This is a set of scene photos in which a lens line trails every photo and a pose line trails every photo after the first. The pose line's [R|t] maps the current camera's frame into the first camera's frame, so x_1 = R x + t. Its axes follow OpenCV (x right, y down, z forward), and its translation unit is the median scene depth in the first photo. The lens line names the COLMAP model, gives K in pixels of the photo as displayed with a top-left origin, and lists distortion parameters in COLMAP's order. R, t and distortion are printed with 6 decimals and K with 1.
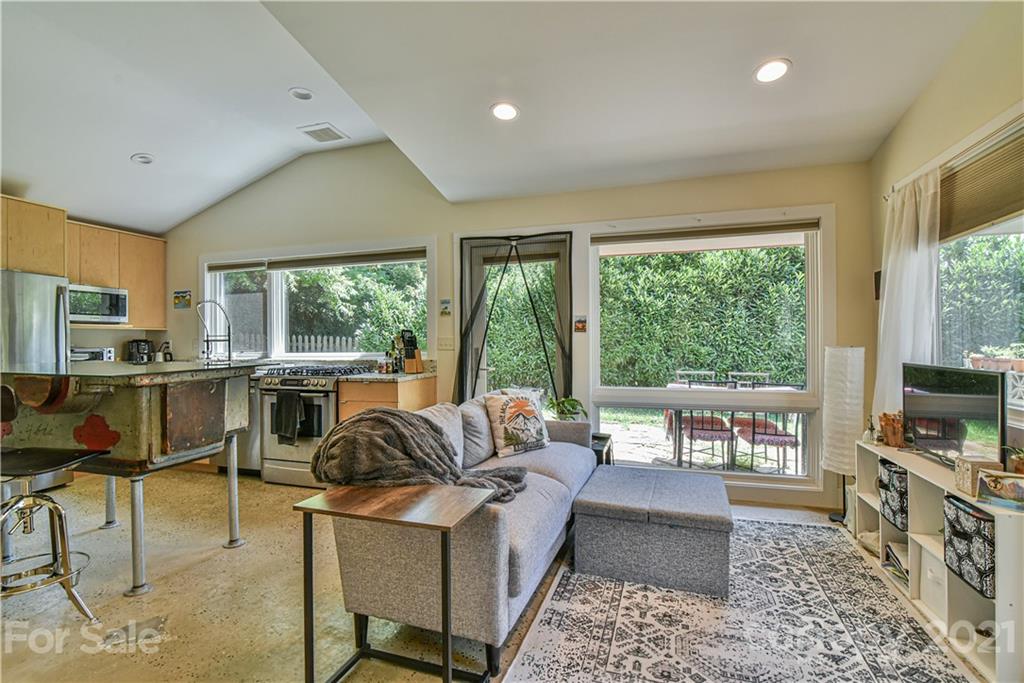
lens RADIAL K [[473.4, 0, 514.9], [0, 473.4, 340.1], [0, 0, 1]] dist [-0.016737, -0.000432]
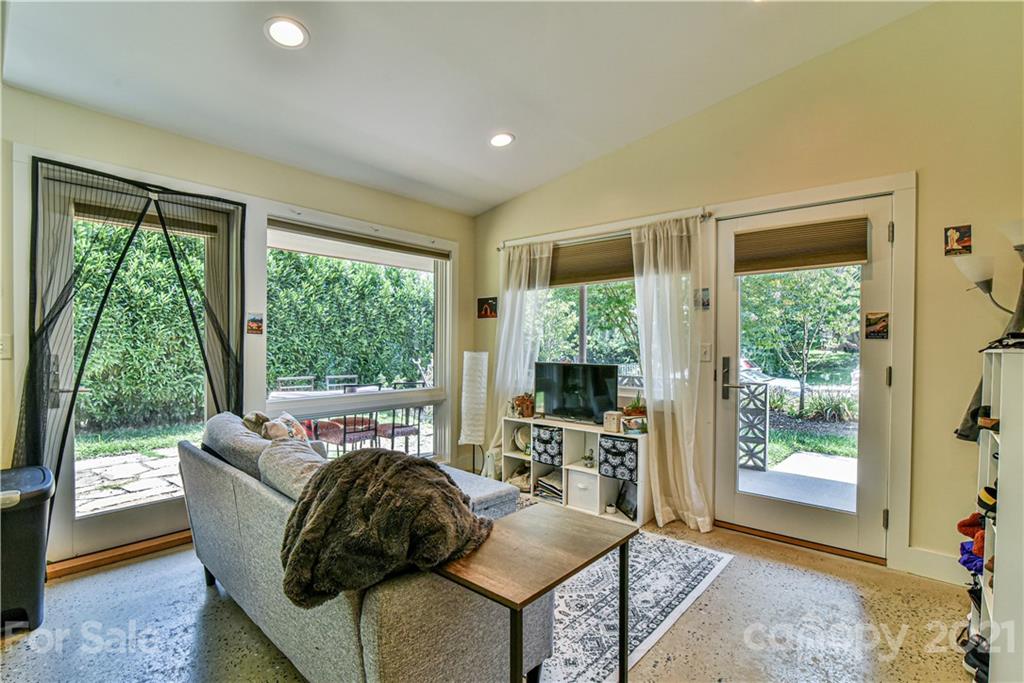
lens RADIAL K [[473.4, 0, 510.1], [0, 473.4, 346.8], [0, 0, 1]] dist [-0.016737, -0.000432]
pose [[0.401158, 0.005106, 0.915995, -0.419656], [-0.011711, 0.999931, -0.000445, 0.000170], [-0.915934, -0.010549, 0.401191, 0.292591]]
